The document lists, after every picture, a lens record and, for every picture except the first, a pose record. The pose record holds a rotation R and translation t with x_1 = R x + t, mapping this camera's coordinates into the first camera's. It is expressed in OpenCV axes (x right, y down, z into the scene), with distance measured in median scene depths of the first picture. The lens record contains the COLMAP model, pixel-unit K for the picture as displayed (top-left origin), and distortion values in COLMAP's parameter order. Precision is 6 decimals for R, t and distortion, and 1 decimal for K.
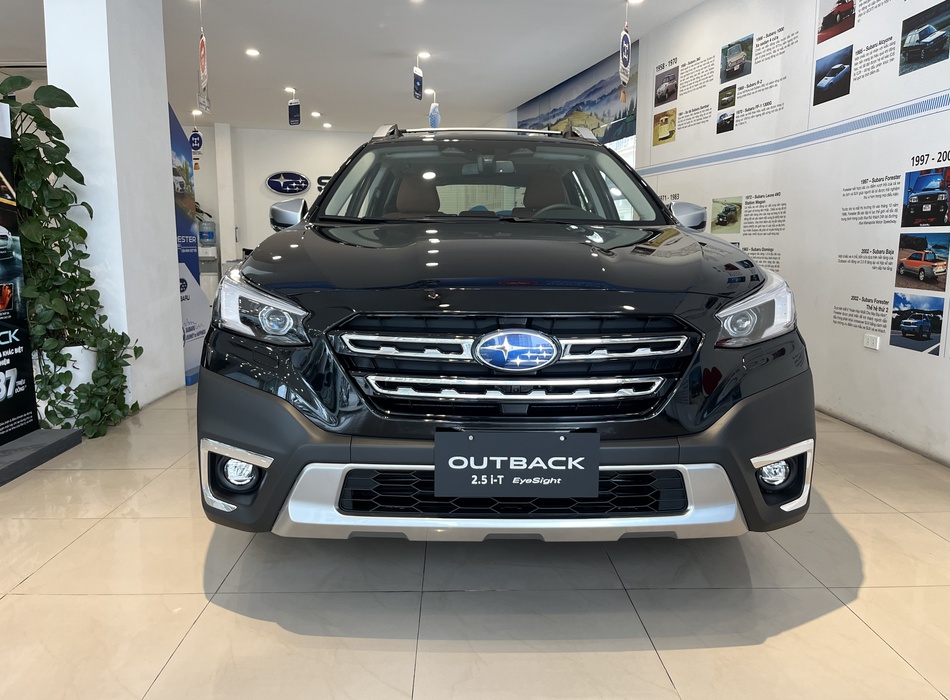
lens RADIAL K [[735.0, 0, 474.8], [0, 735.0, 354.0], [0, 0, 1]] dist [0.055906, -0.082128]
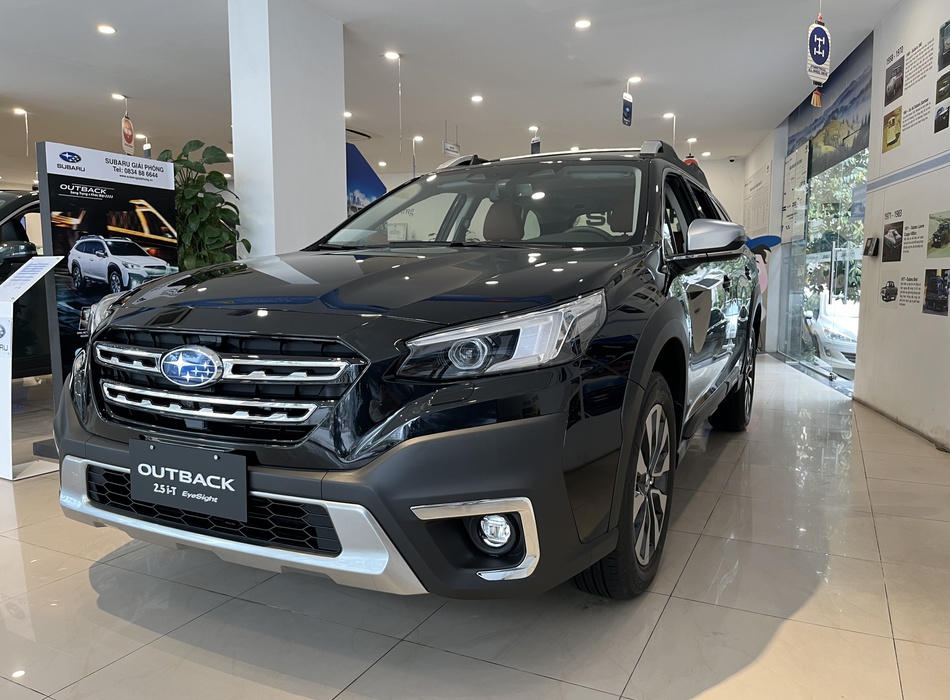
lens RADIAL K [[735.0, 0, 464.5], [0, 735.0, 350.9], [0, 0, 1]] dist [0.055906, -0.082128]
pose [[0.881331, 0.045237, -0.470328, 0.822120], [-0.067762, 0.997218, -0.031063, -0.019371], [0.467614, 0.059247, 0.881945, 0.247433]]
